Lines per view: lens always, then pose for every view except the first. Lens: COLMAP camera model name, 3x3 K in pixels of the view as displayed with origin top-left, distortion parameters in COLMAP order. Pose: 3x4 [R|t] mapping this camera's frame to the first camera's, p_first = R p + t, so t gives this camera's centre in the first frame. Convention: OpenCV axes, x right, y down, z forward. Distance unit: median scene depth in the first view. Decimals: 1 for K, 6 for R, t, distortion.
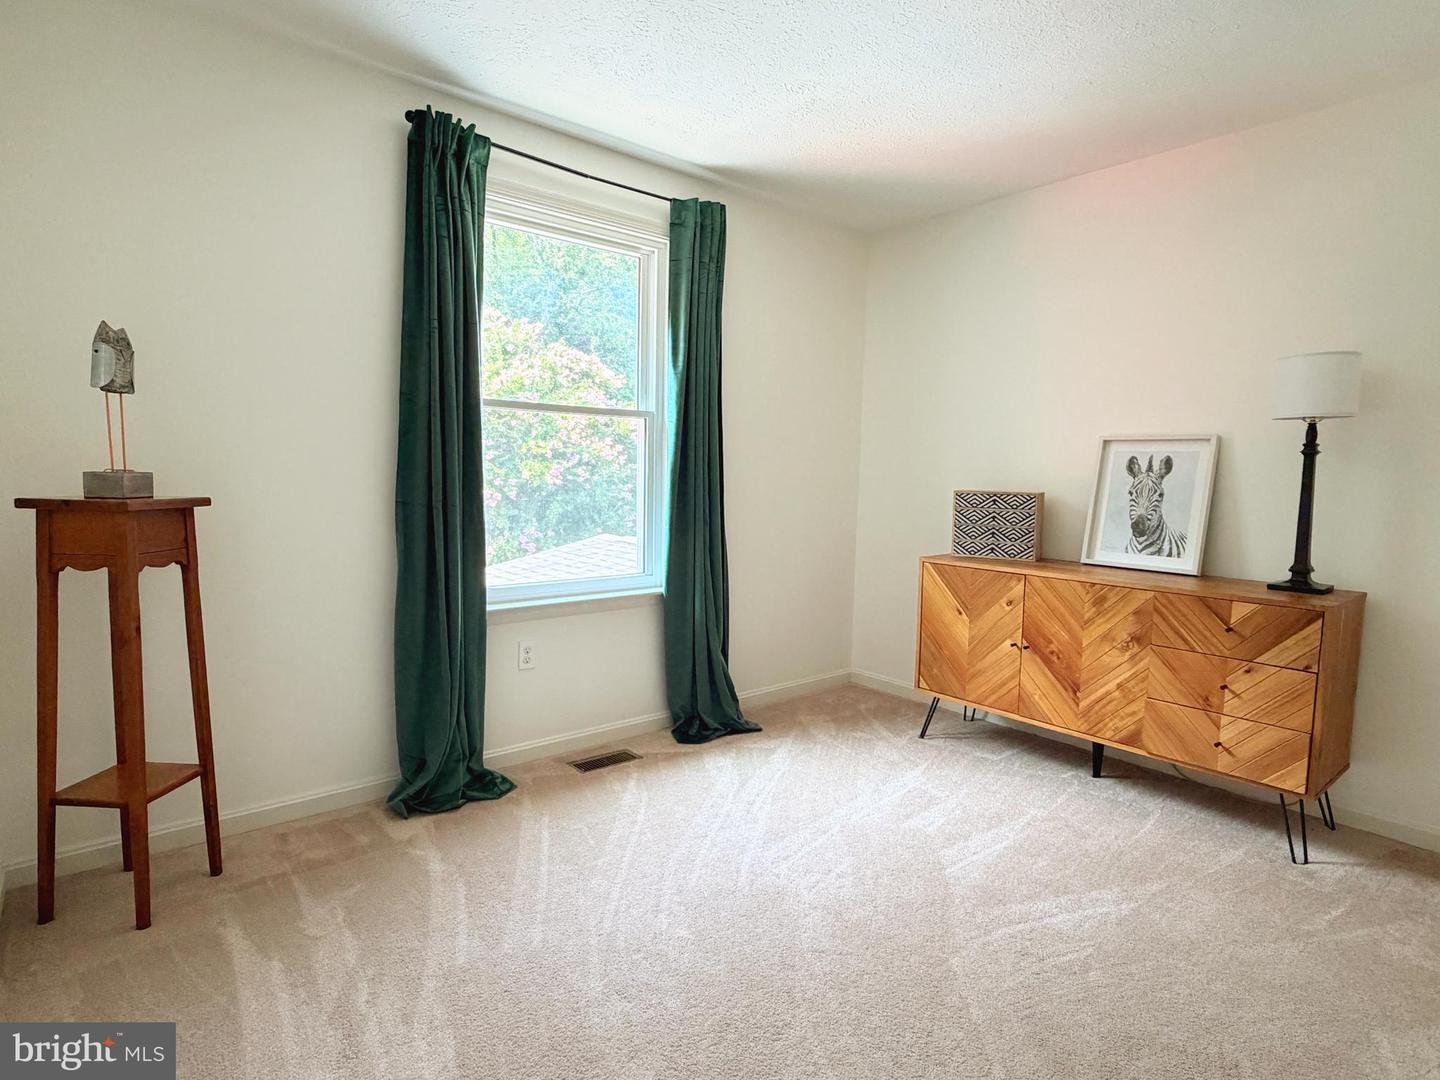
lens RADIAL K [[757.9, 0, 720.0], [0, 757.9, 540.0], [0, 0, 1]] dist [-0.001082, -0.000488]
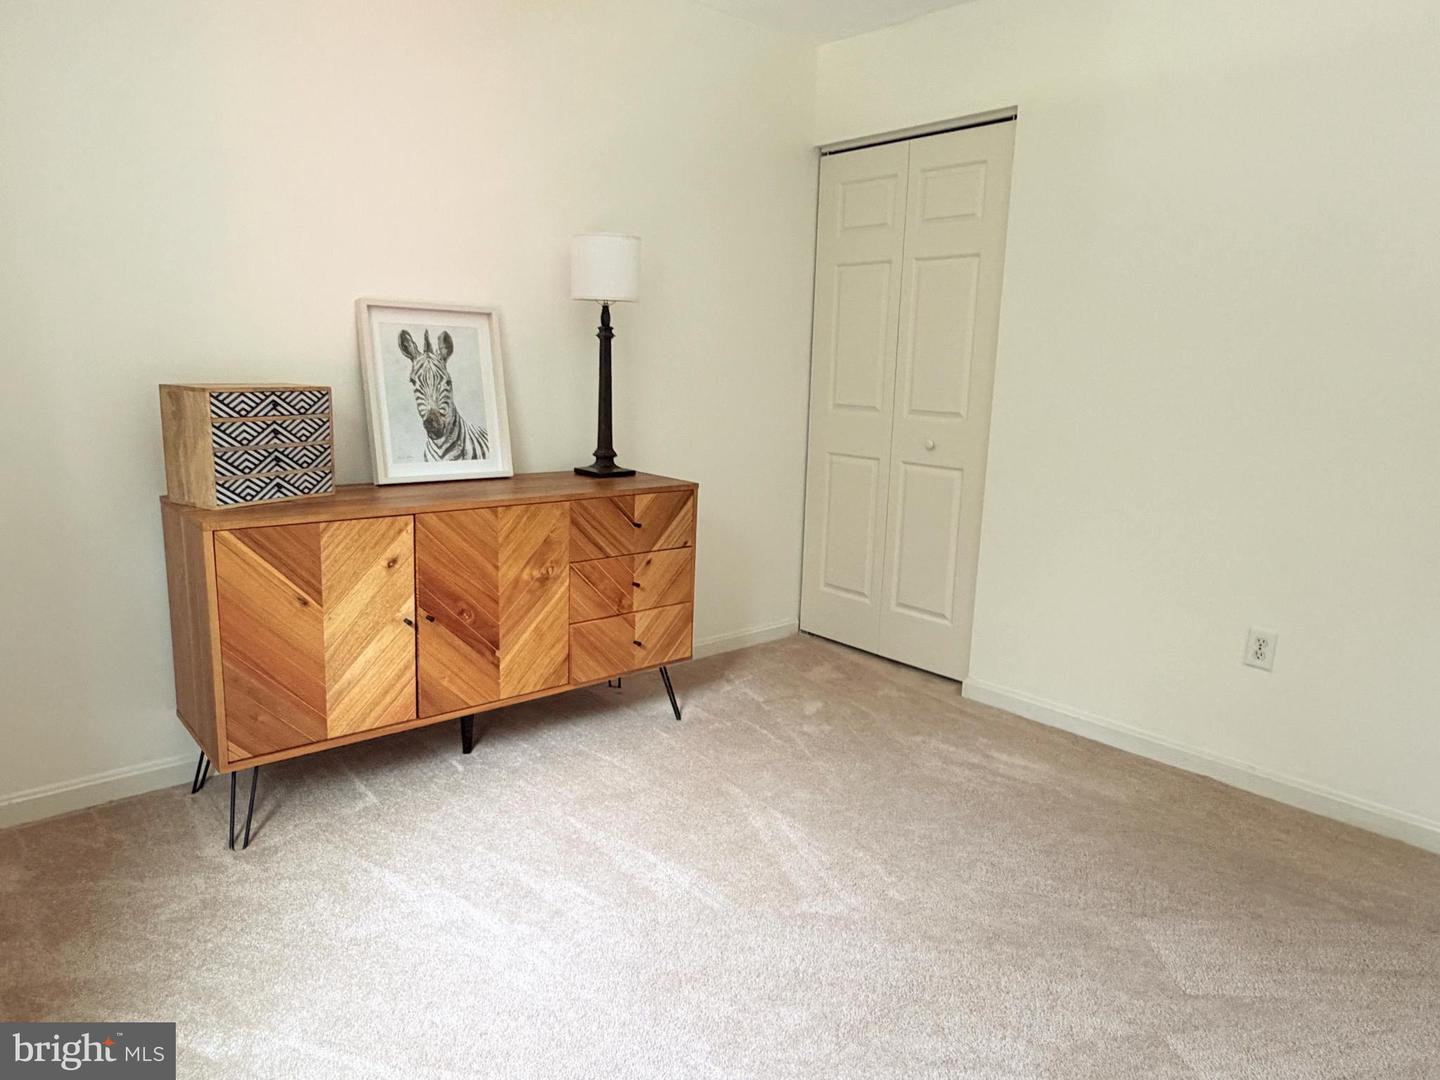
lens RADIAL K [[905.0, 0, 720.0], [0, 905.0, 540.0], [0, 0, 1]] dist [-0.002483, 0.001156]
pose [[-0.008575, -0.214955, 0.976586, -0.371778], [0.061063, 0.974687, 0.215073, -0.084804], [-0.998097, 0.061478, 0.004768, 0.724458]]
